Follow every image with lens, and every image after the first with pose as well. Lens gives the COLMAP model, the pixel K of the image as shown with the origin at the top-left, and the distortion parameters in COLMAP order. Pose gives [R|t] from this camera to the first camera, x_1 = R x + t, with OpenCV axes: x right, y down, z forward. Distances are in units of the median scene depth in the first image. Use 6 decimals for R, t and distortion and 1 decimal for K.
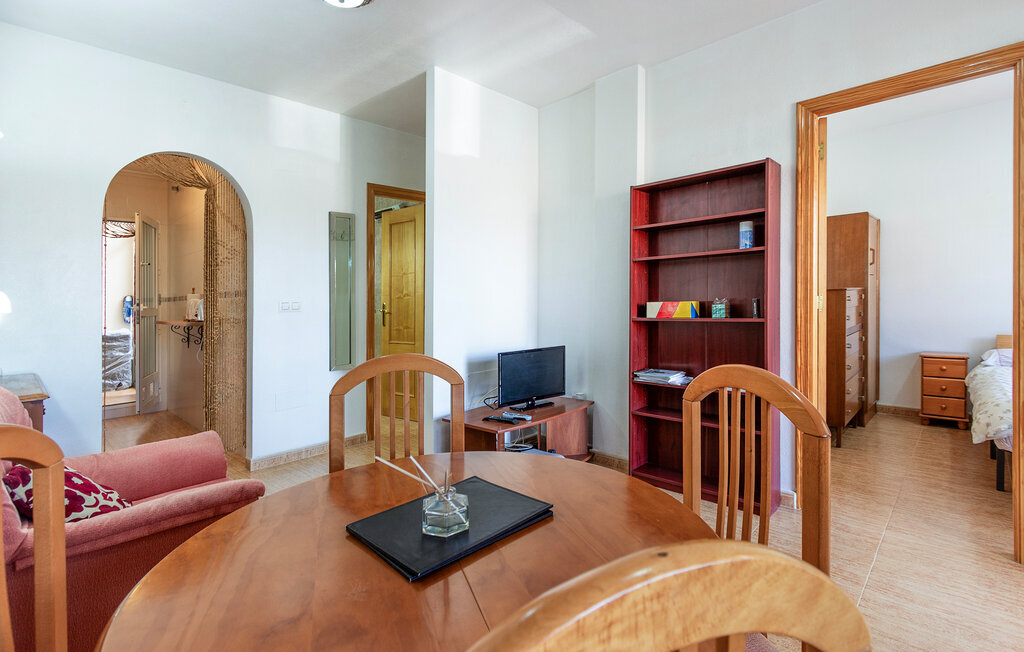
lens RADIAL K [[475.2, 0, 508.1], [0, 475.2, 300.8], [0, 0, 1]] dist [0.009977, 0.000450]
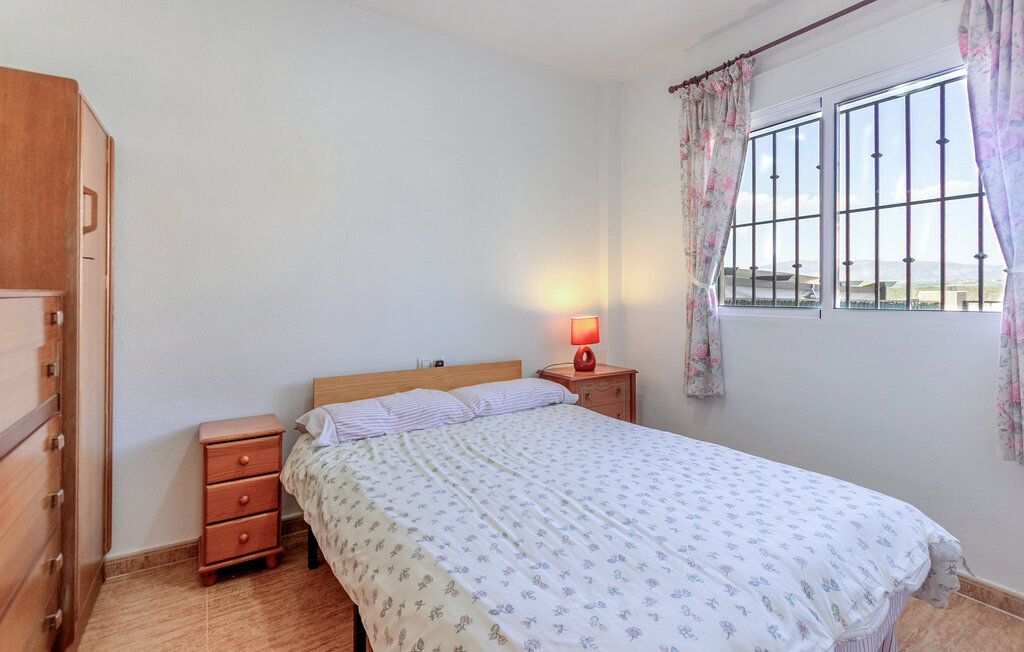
lens RADIAL K [[475.2, 0, 508.1], [0, 475.2, 300.8], [0, 0, 1]] dist [0.009977, 0.000450]
pose [[0.227965, 0.006467, 0.973648, 0.475686], [0.008912, 0.999922, -0.008728, -0.015612], [-0.973629, 0.010667, 0.227890, 0.602089]]
